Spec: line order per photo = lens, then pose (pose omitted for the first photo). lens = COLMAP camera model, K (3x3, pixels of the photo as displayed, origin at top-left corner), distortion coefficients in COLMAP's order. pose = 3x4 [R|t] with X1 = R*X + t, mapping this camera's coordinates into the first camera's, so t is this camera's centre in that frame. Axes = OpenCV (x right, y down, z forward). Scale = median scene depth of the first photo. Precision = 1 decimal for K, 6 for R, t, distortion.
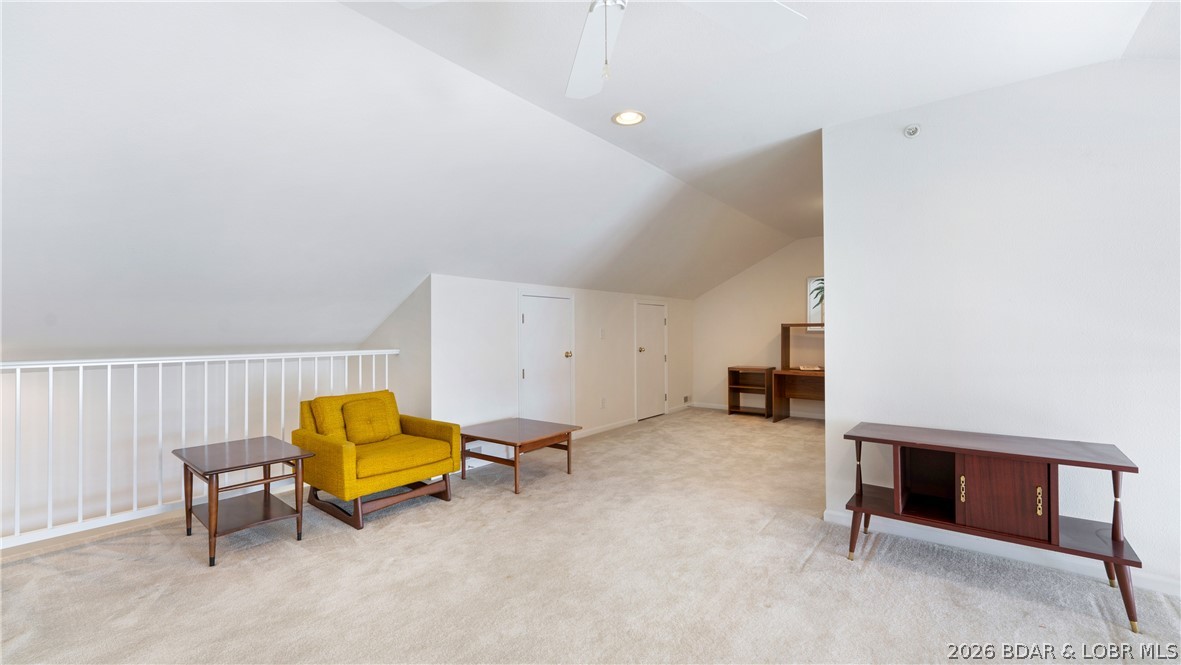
lens RADIAL K [[491.9, 0, 582.6], [0, 491.9, 323.4], [0, 0, 1]] dist [-0.001264, 0.000200]
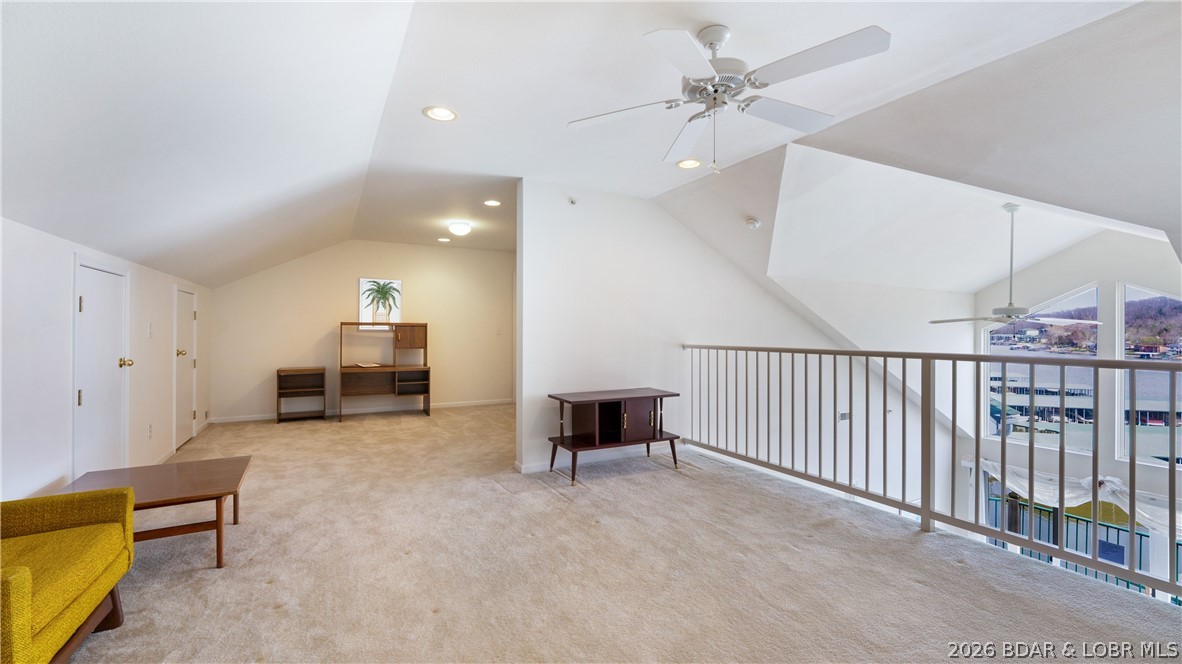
lens RADIAL K [[493.2, 0, 582.8], [0, 493.2, 318.9], [0, 0, 1]] dist [-0.001463, 0.000032]
pose [[0.395428, 0.025998, 0.918129, -0.595986], [-0.021921, 0.999582, -0.018864, 0.003818], [-0.918235, -0.012667, 0.395833, 0.285669]]
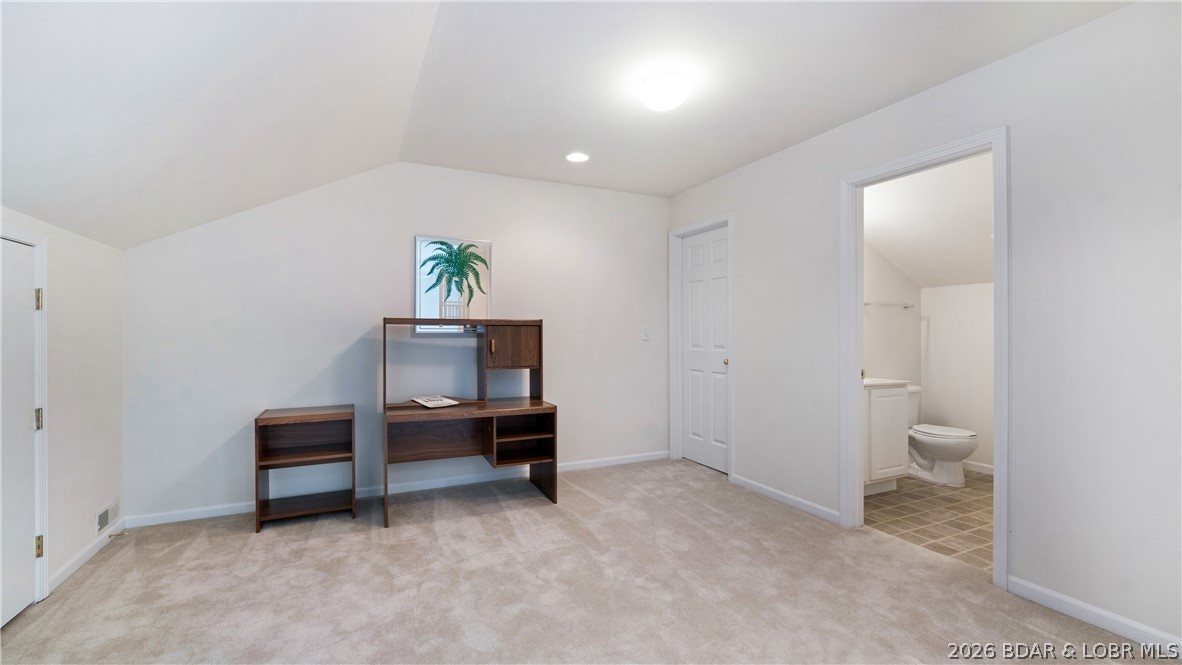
lens RADIAL K [[496.8, 0, 586.8], [0, 496.8, 336.3], [0, 0, 1]] dist [-0.001406, -0.000379]
pose [[0.430761, -0.003111, 0.902461, 0.073753], [-0.024588, 0.999582, 0.015182, 0.012111], [-0.902131, -0.028729, 0.430505, 1.113501]]
